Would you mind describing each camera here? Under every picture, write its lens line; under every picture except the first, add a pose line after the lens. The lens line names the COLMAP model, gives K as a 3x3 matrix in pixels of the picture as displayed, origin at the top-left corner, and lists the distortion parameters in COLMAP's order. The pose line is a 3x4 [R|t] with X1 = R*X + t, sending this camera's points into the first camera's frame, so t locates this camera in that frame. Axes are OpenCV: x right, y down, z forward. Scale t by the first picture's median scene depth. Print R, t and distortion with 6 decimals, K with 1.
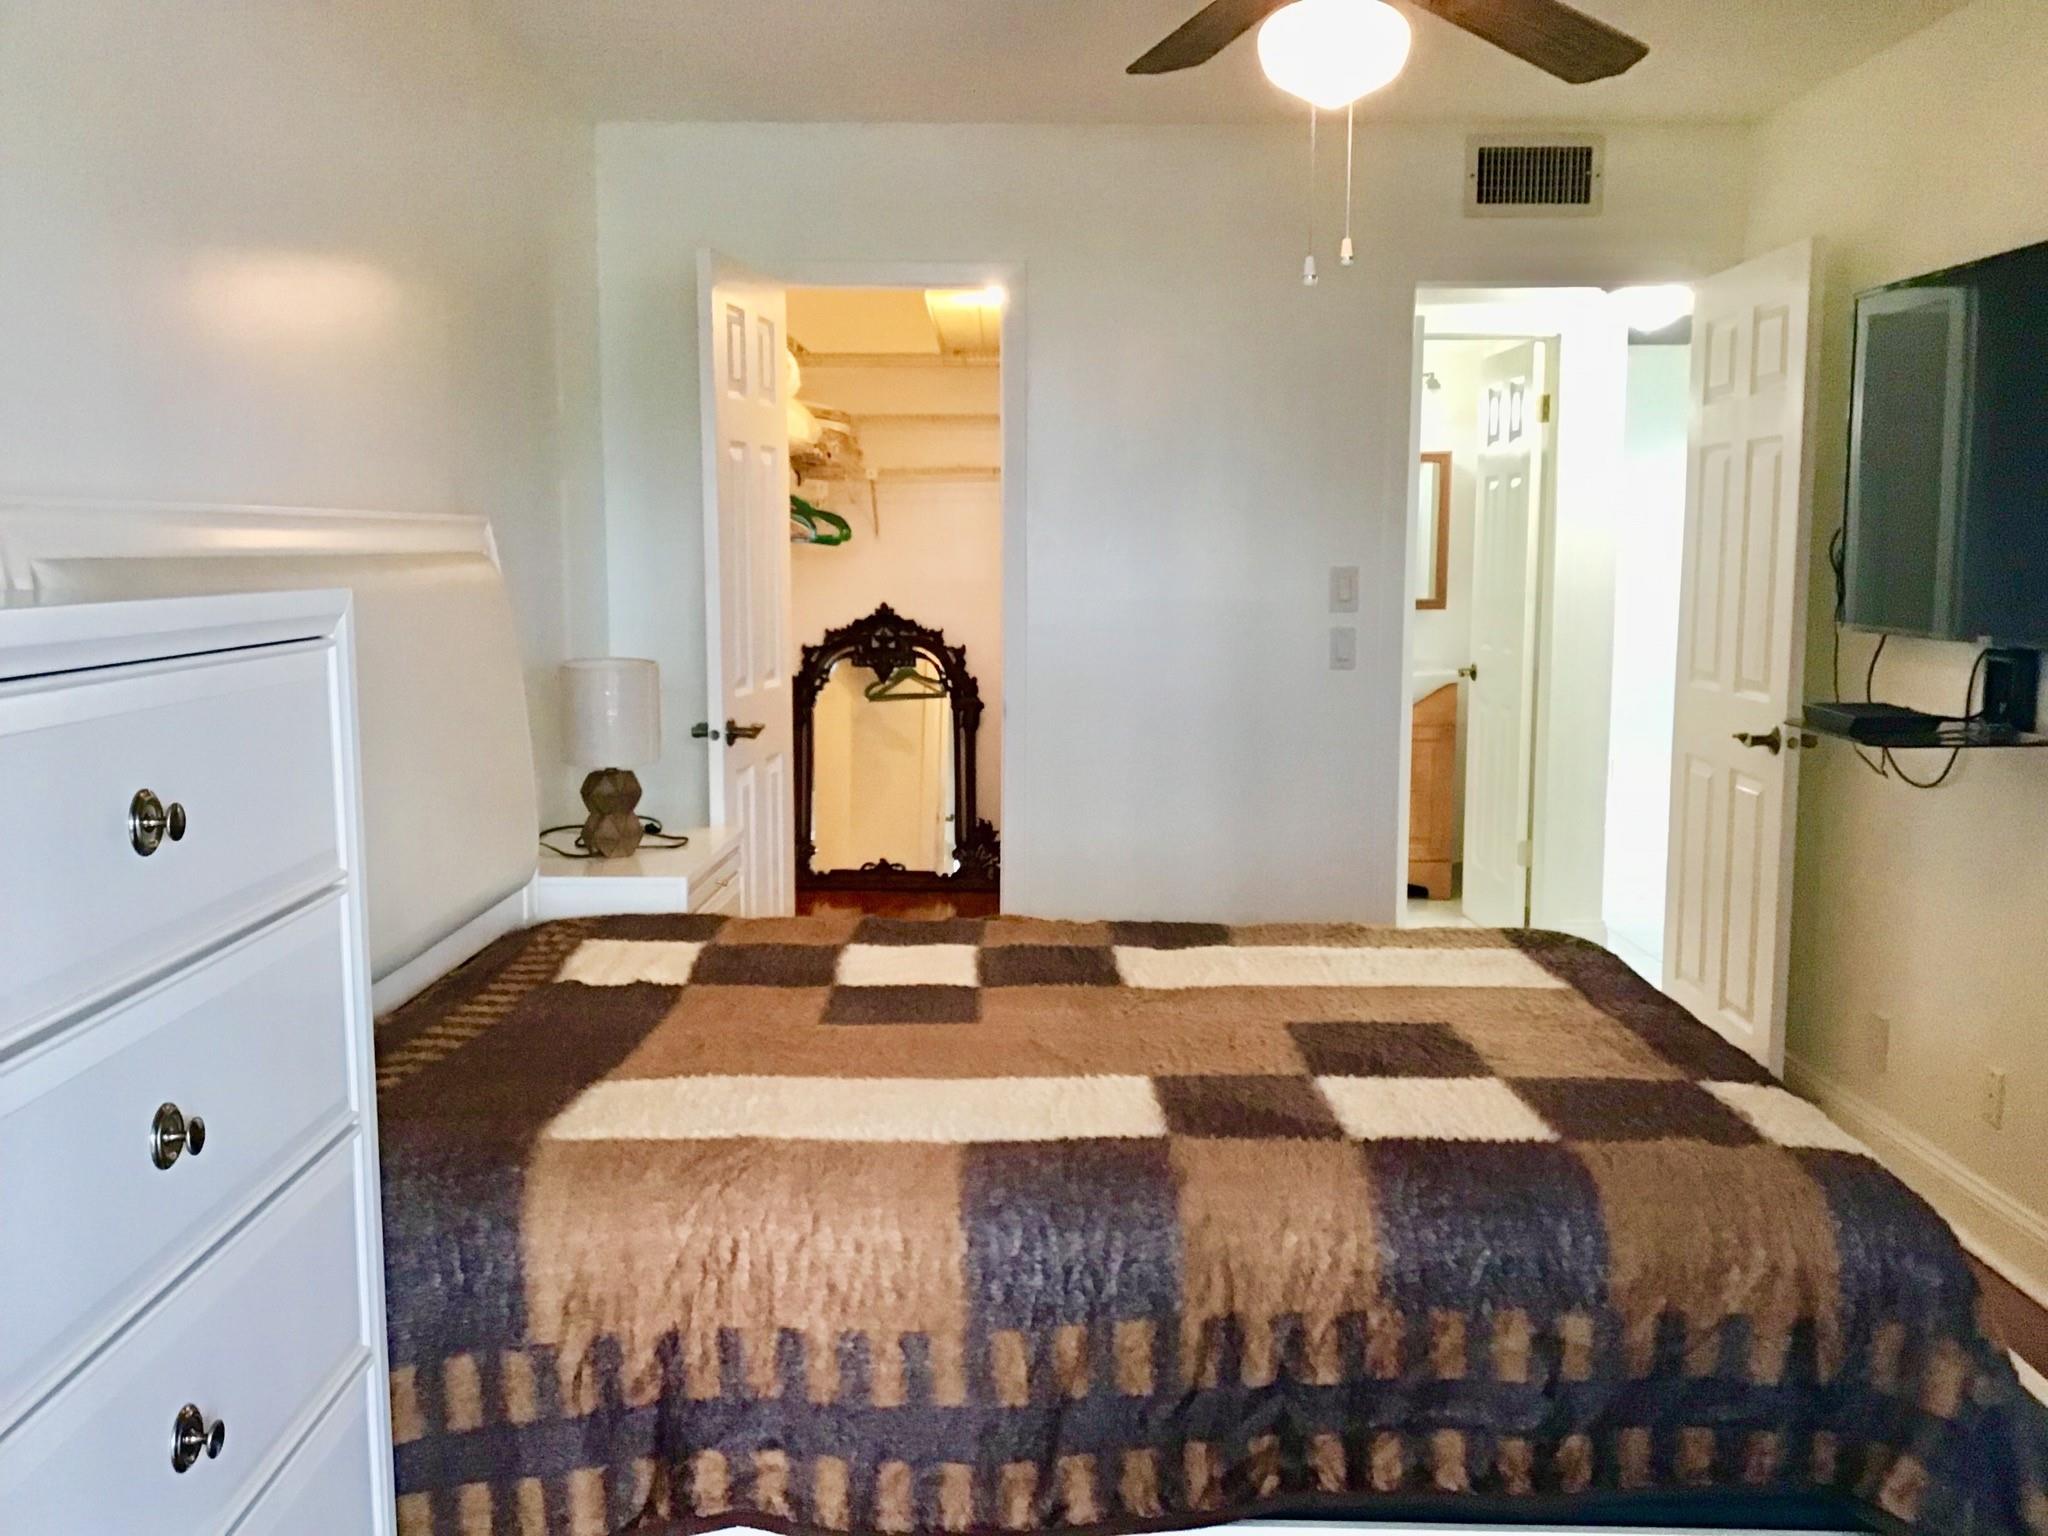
lens RADIAL K [[1832.6, 0, 1021.5], [0, 1832.6, 770.1], [0, 0, 1]] dist [0.083452, -0.134100]
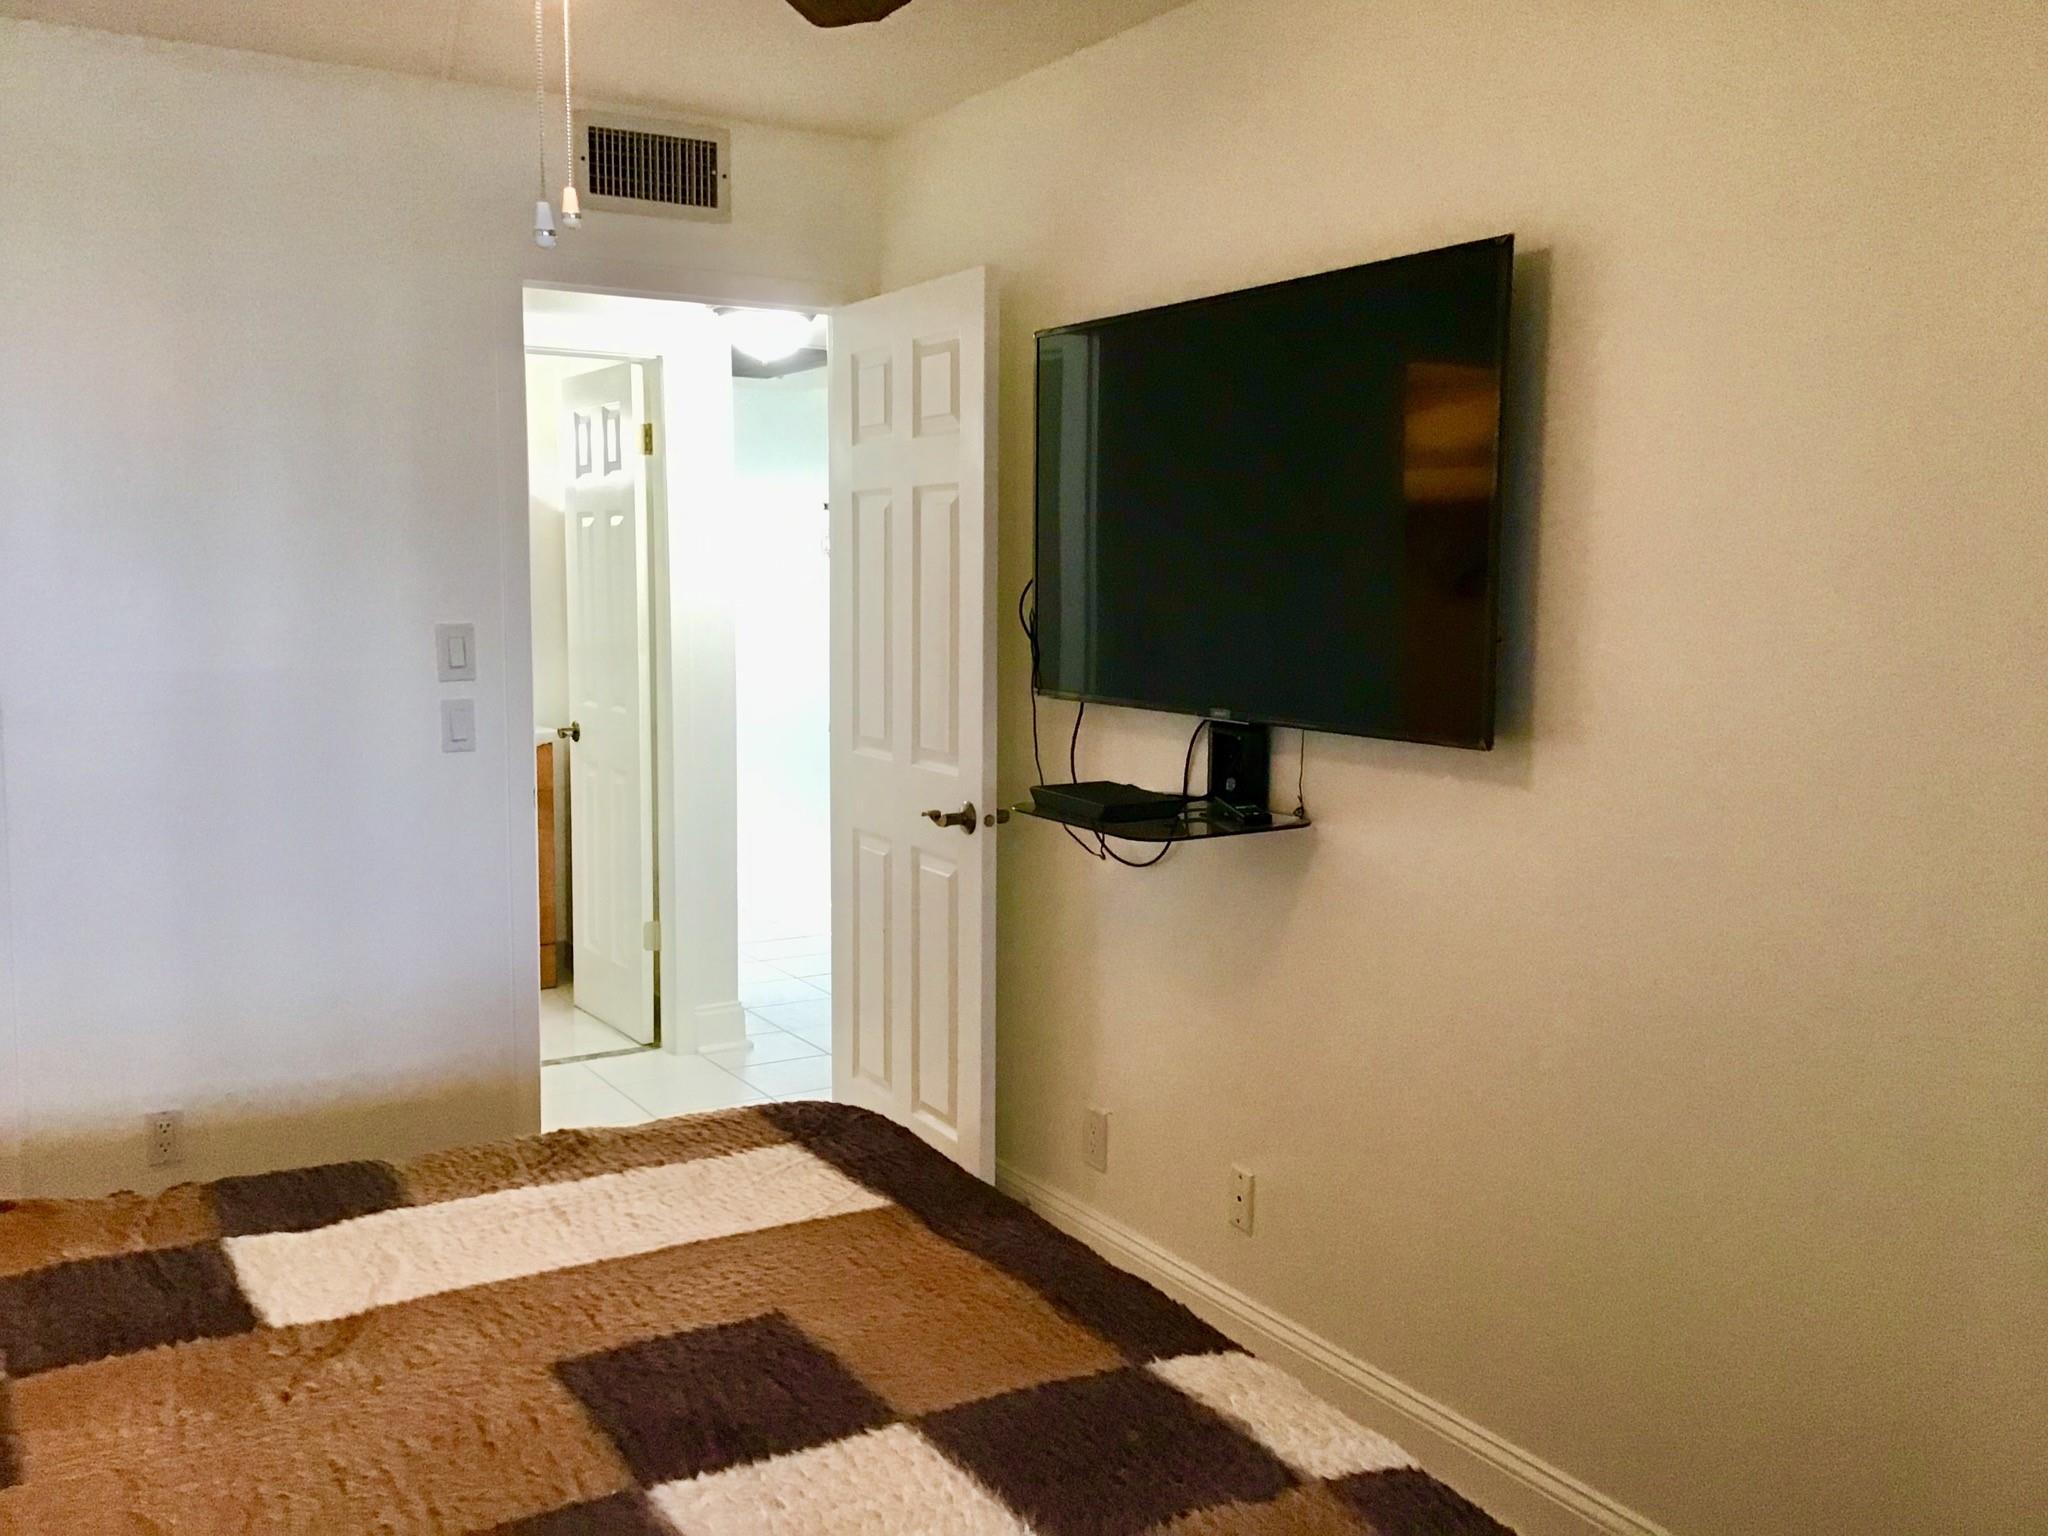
lens RADIAL K [[1832.6, 0, 1033.9], [0, 1832.6, 764.7], [0, 0, 1]] dist [0.083452, -0.134100]
pose [[0.861812, -0.051066, 0.504651, -0.018390], [0.058774, 0.998271, 0.000647, -0.039843], [-0.503812, 0.029103, 0.863323, 0.200258]]
